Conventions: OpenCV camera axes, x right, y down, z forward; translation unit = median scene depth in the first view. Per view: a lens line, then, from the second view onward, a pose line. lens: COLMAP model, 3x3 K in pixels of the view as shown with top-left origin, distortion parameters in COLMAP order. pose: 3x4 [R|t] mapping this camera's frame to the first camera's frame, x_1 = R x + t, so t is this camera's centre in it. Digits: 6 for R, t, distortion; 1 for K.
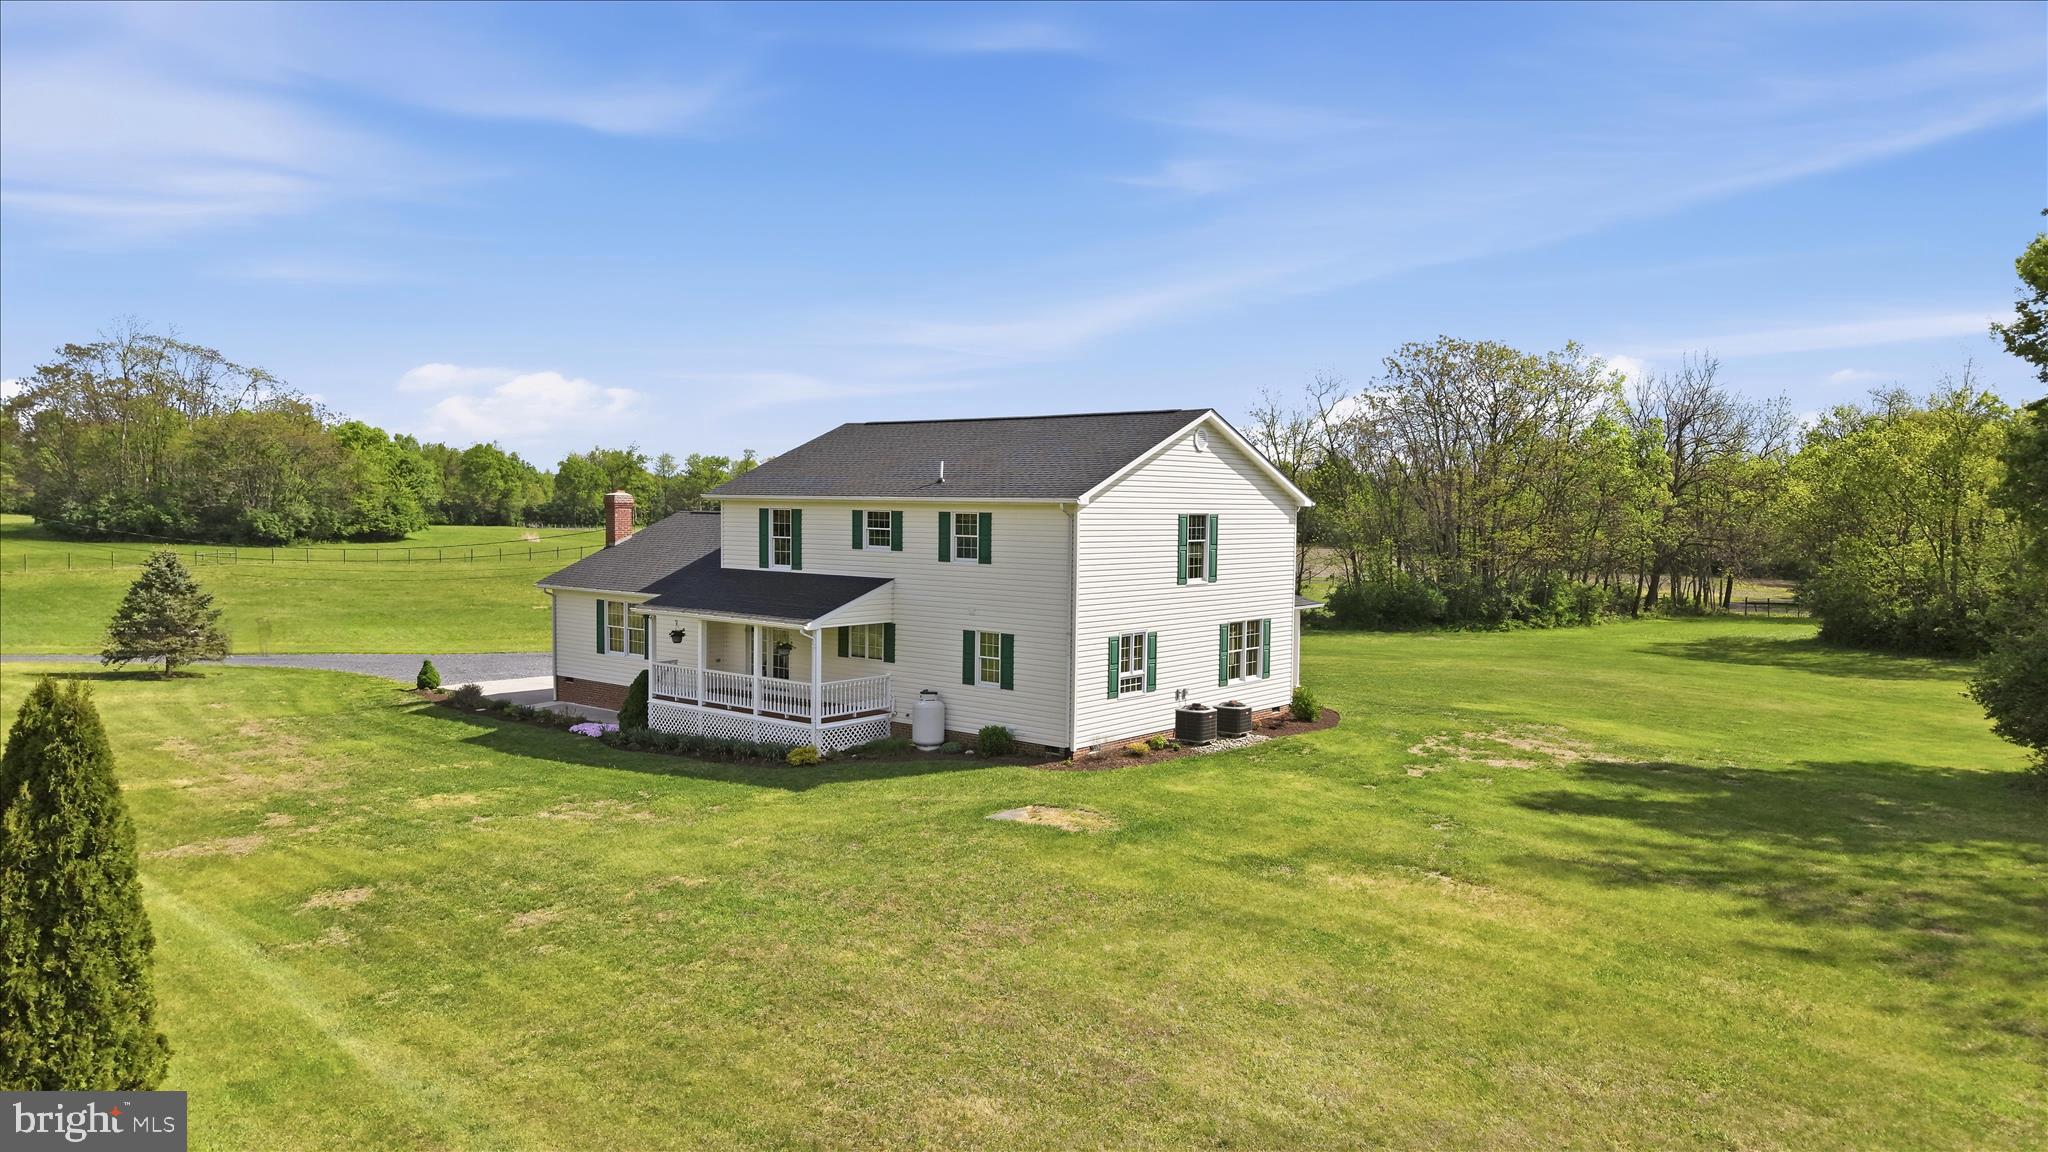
lens RADIAL K [[1312.8, 0, 1024.0], [0, 1312.8, 576.0], [0, 0, 1]] dist [0.041431, -0.058560]
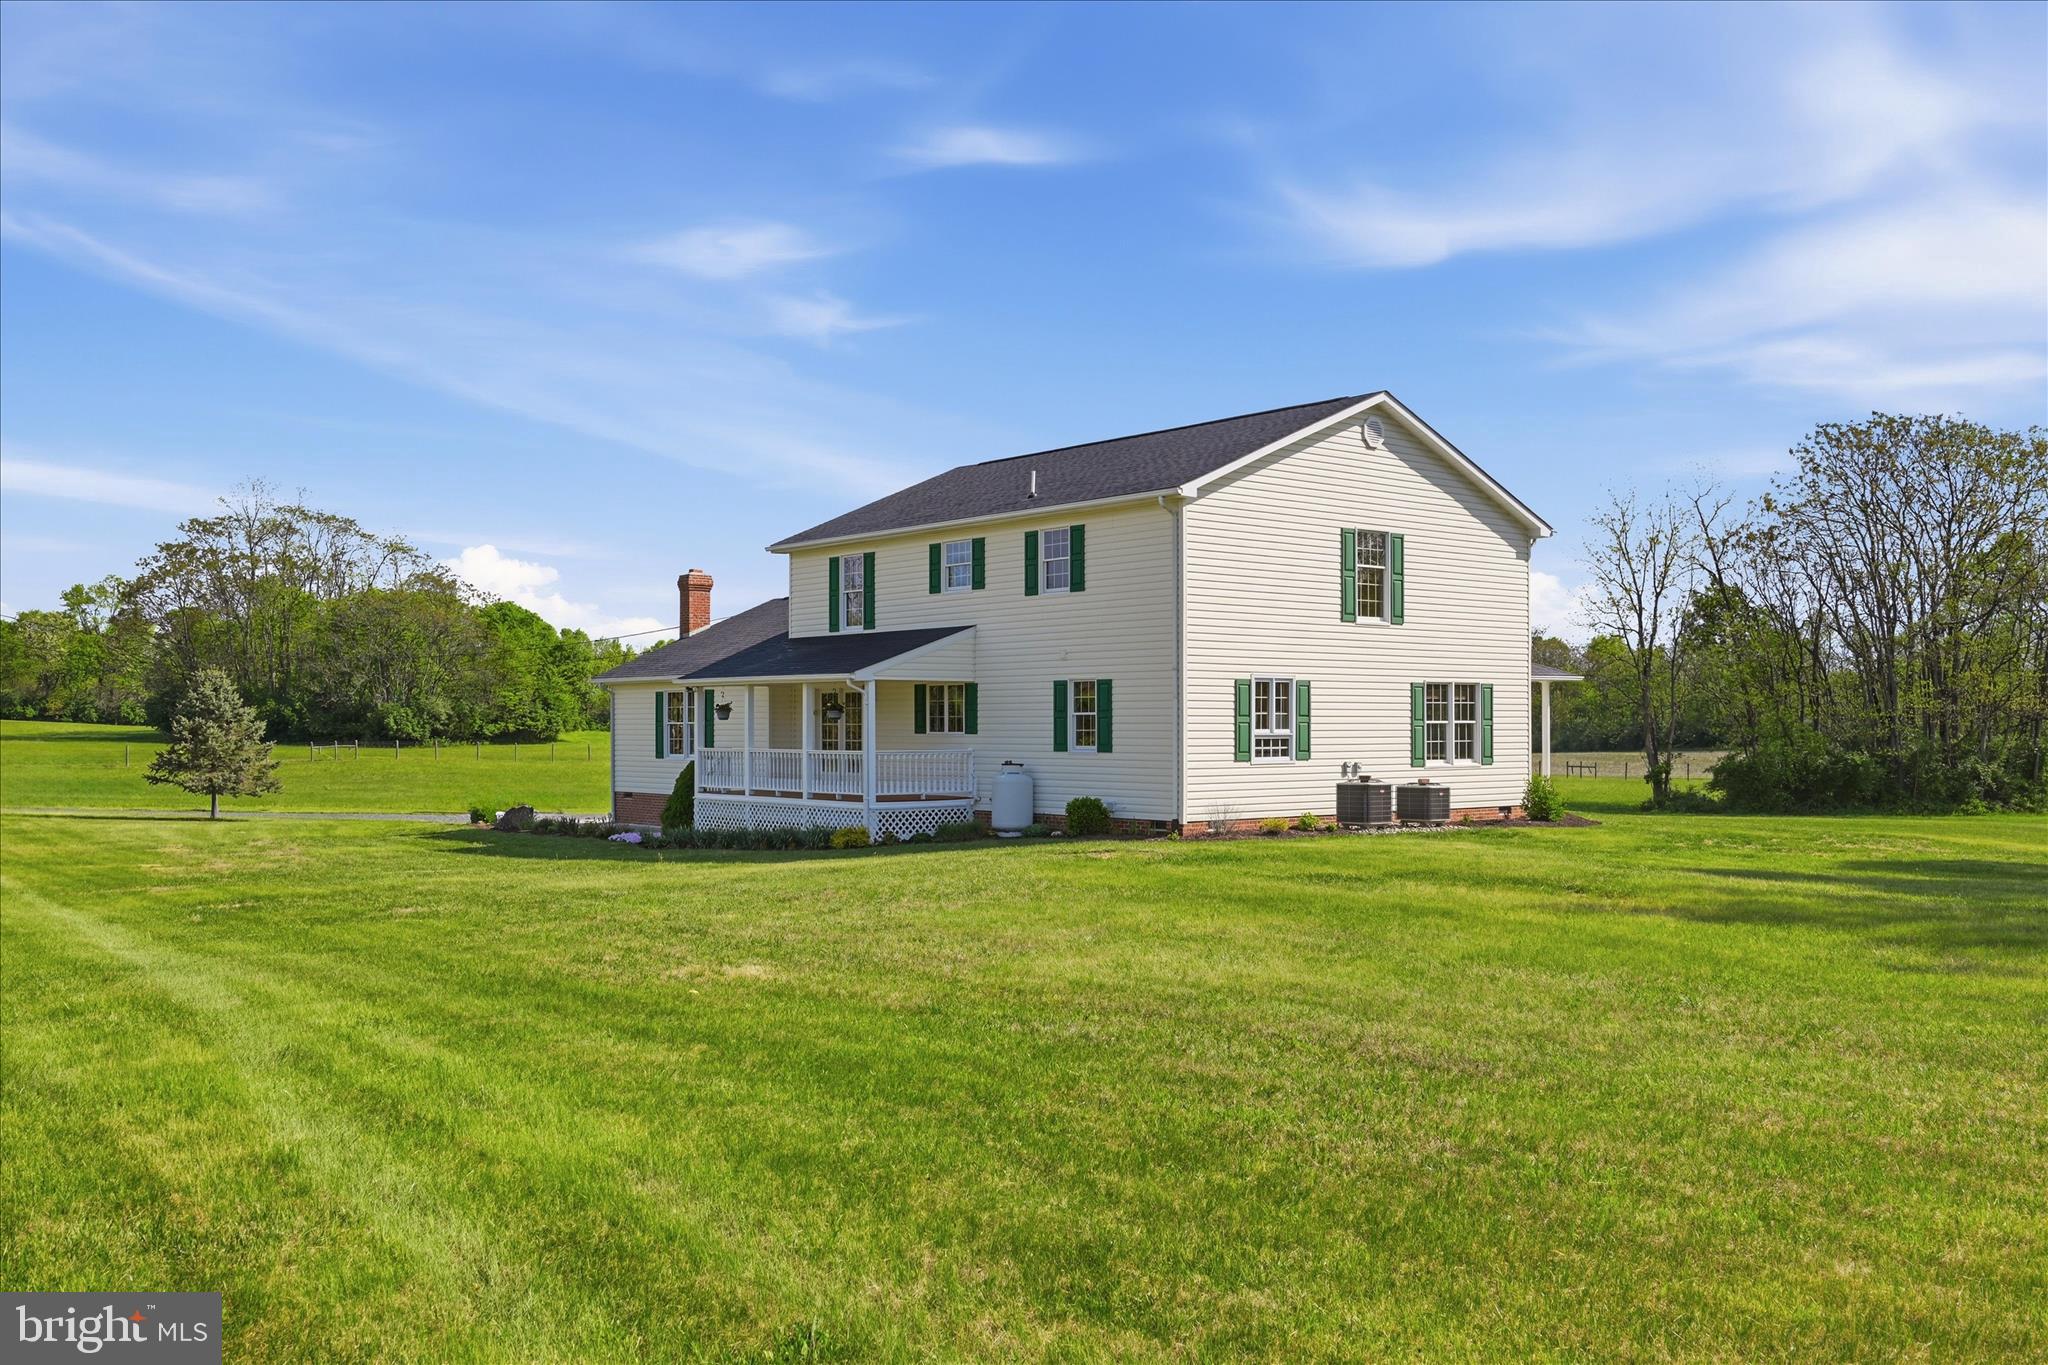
lens RADIAL K [[1731.4, 0, 1026.4], [0, 1731.4, 713.8], [0, 0, 1]] dist [-0.013415, -0.002171]
pose [[0.983575, -0.013601, -0.179988, 0.114439], [0.004841, 0.998786, -0.049020, 0.104548], [0.180436, 0.047344, 0.982447, -0.003107]]
